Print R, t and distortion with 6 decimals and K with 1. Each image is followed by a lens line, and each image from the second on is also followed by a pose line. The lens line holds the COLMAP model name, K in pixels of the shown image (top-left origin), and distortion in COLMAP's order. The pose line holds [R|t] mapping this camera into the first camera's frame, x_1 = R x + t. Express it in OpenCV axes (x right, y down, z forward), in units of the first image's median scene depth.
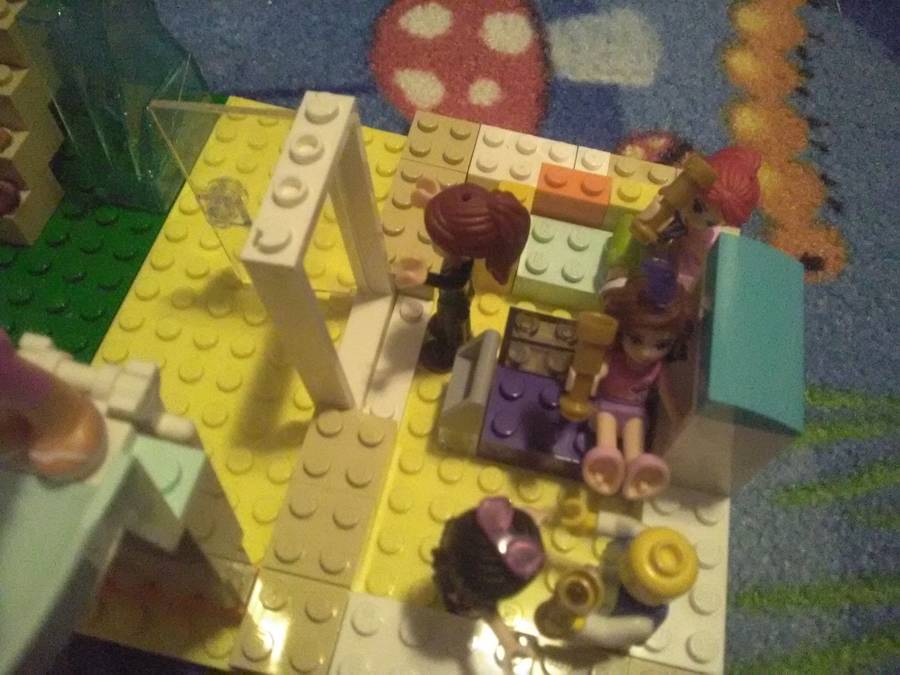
lens RADIAL K [[794.3, 0, 460.6], [0, 794.3, 337.5], [0, 0, 1]] dist [0.047420, -0.112622]
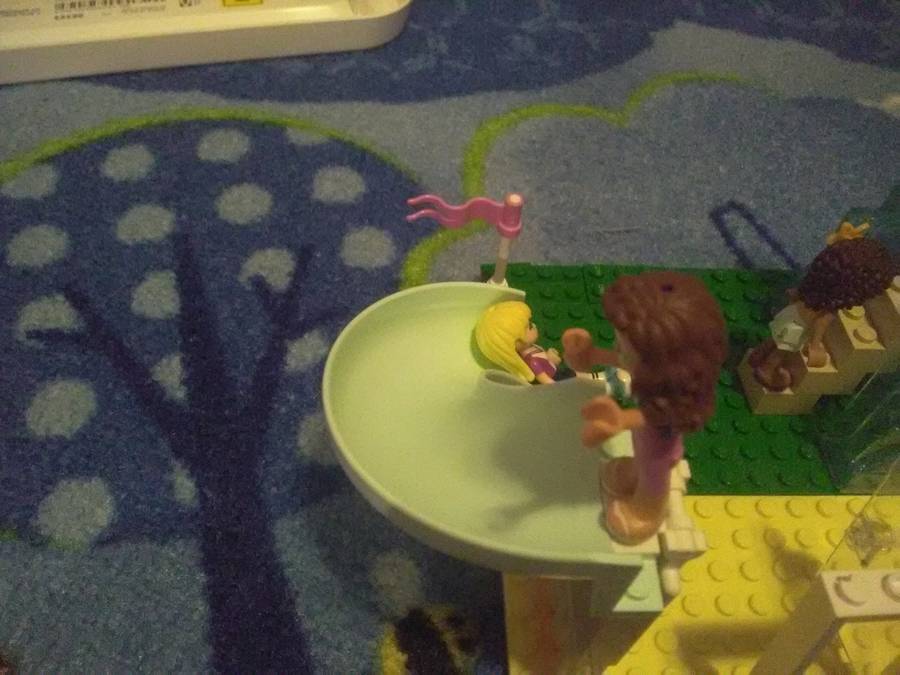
lens RADIAL K [[794.3, 0, 460.6], [0, 794.3, 337.5], [0, 0, 1]] dist [0.047420, -0.112622]
pose [[0.248759, 0.729066, -0.637637, 0.067291], [-0.861563, 0.467345, 0.198238, -0.024353], [0.442525, 0.500051, 0.744393, -0.216906]]
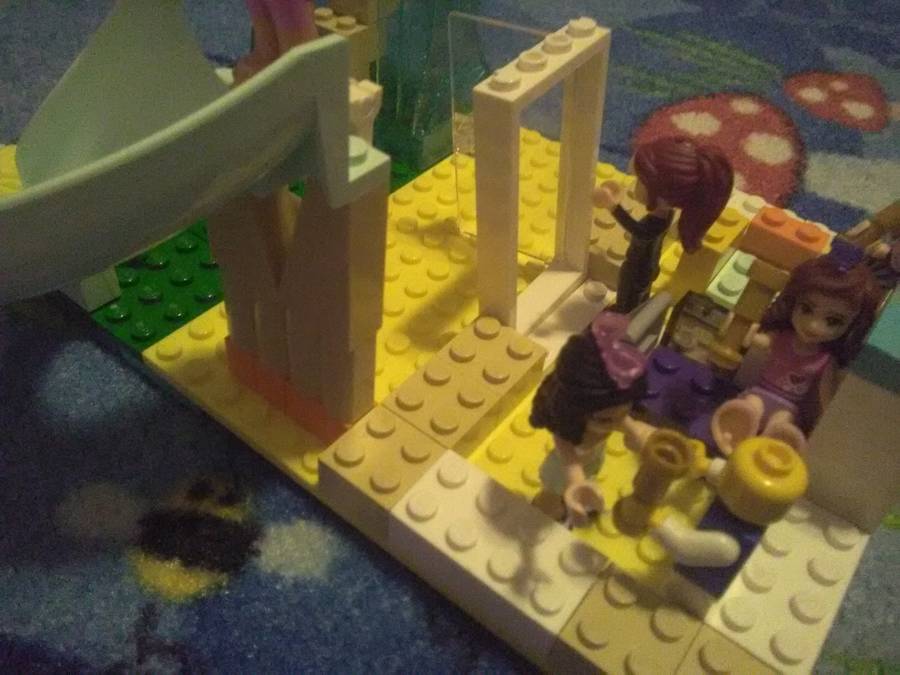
lens RADIAL K [[794.3, 0, 460.6], [0, 794.3, 337.5], [0, 0, 1]] dist [0.047420, -0.112622]
pose [[0.906675, 0.294511, -0.302000, 0.117675], [-0.369183, 0.900360, -0.230337, 0.347072], [0.204072, 0.320334, 0.925062, 0.015640]]
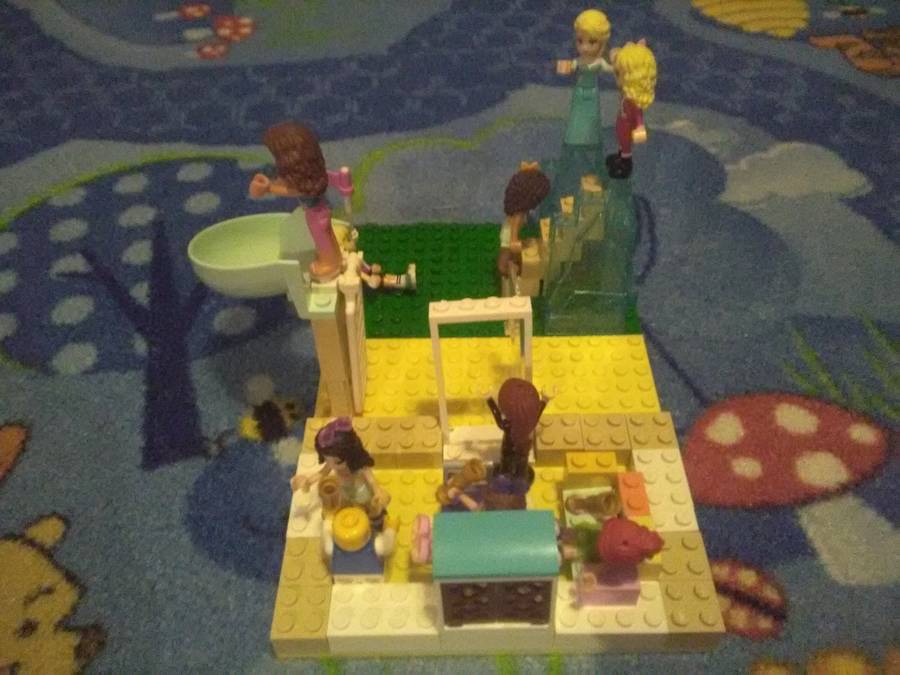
lens RADIAL K [[794.3, 0, 460.6], [0, 794.3, 337.5], [0, 0, 1]] dist [0.047420, -0.112622]
pose [[0.212919, 0.617887, -0.756889, 1.048619], [-0.828232, 0.525109, 0.195685, -0.387380], [0.518360, 0.585214, 0.623560, -0.221012]]
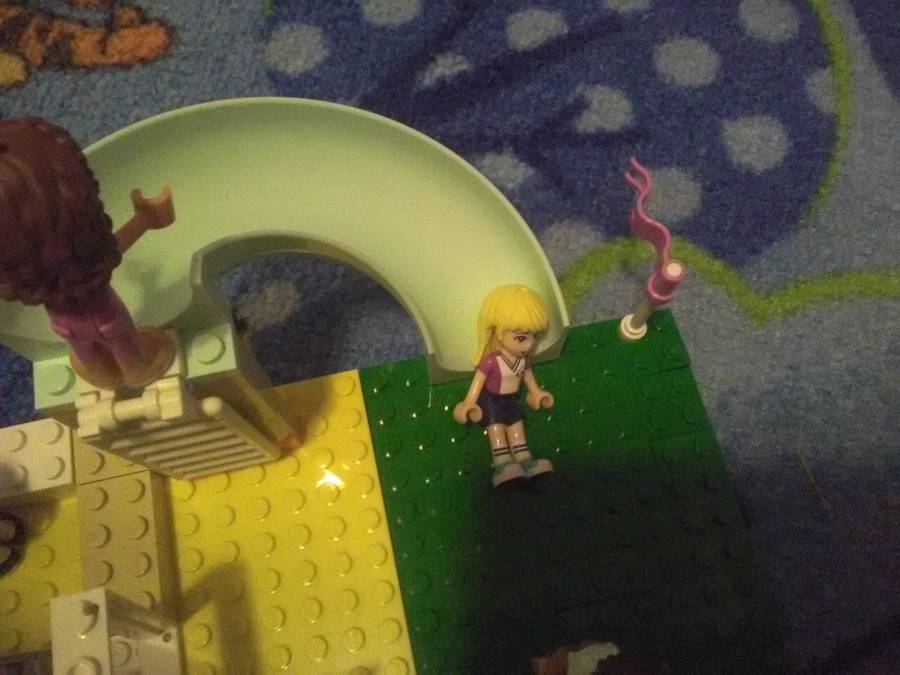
lens RADIAL K [[794.3, 0, 460.6], [0, 794.3, 337.5], [0, 0, 1]] dist [0.047420, -0.112622]
pose [[-0.903429, 0.353678, -0.242338, -0.401116], [-0.410262, -0.549010, 0.728198, -0.614695], [0.124501, 0.757298, 0.641093, 0.075007]]
